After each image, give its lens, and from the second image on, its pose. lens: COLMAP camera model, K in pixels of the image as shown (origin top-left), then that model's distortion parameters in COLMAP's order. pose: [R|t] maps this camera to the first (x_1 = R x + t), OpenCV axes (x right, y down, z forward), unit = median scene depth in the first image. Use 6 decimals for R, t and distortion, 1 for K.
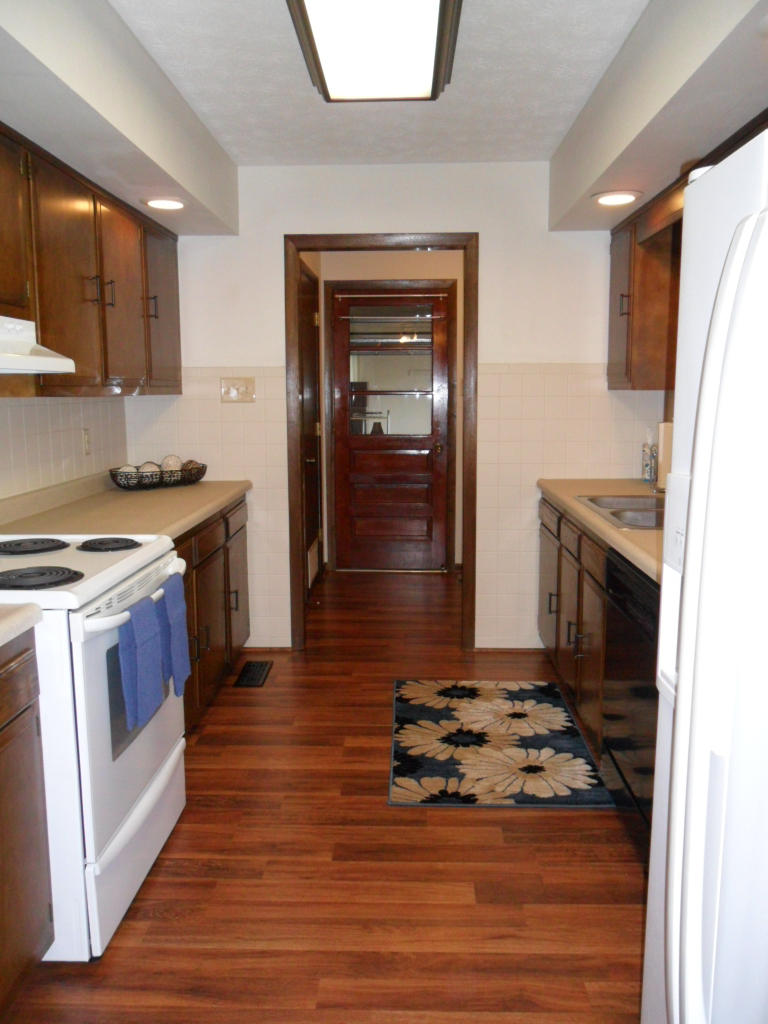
lens RADIAL K [[840.1, 0, 385.8], [0, 840.1, 511.7], [0, 0, 1]] dist [-0.031564, 0.021104]
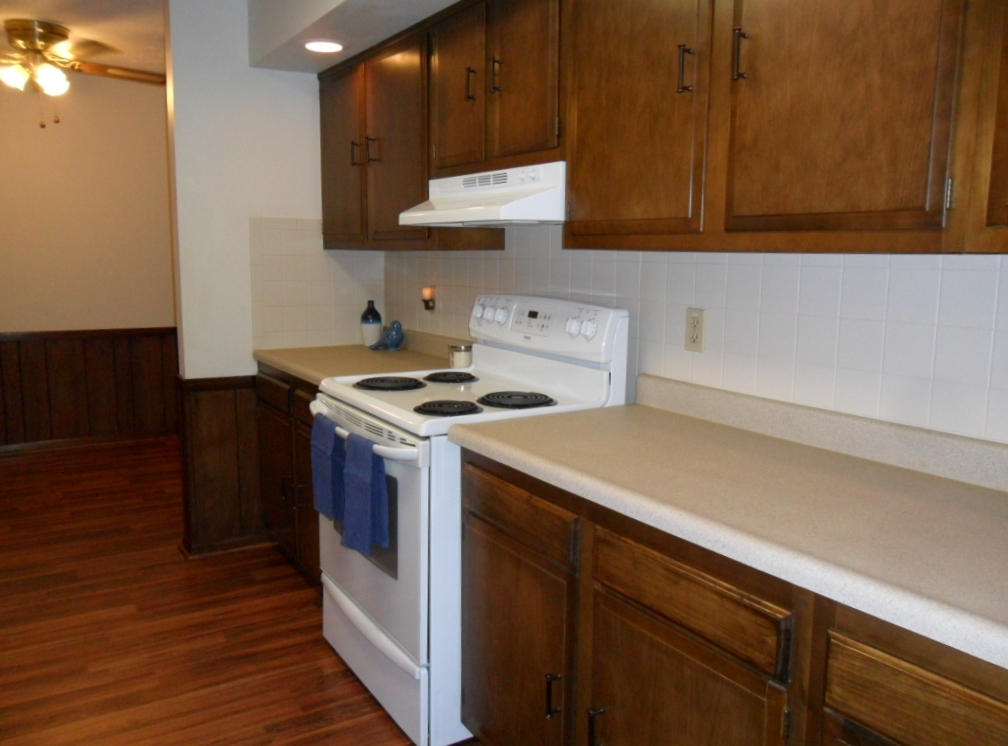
lens RADIAL K [[827.0, 0, 508.4], [0, 827.0, 371.3], [0, 0, 1]] dist [-0.031564, 0.021104]
pose [[-0.823096, 0.073200, -0.563165, 0.102452], [-0.103928, 0.955496, 0.276092, -0.207107], [0.558311, 0.285779, -0.778857, 1.387915]]
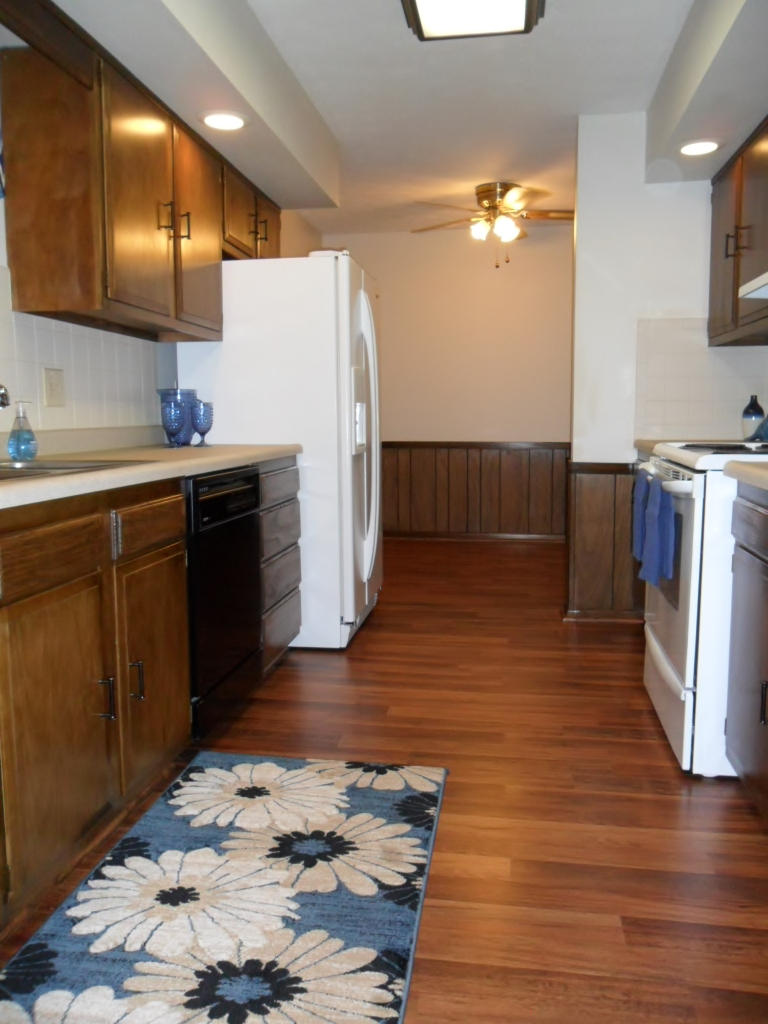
lens RADIAL K [[840.1, 0, 380.9], [0, 840.1, 513.0], [0, 0, 1]] dist [-0.031564, 0.021104]
pose [[-0.991666, -0.010705, 0.128387, -0.033113], [0.024815, 0.962010, 0.271883, -0.133880], [-0.126420, 0.272803, -0.953728, 1.590429]]
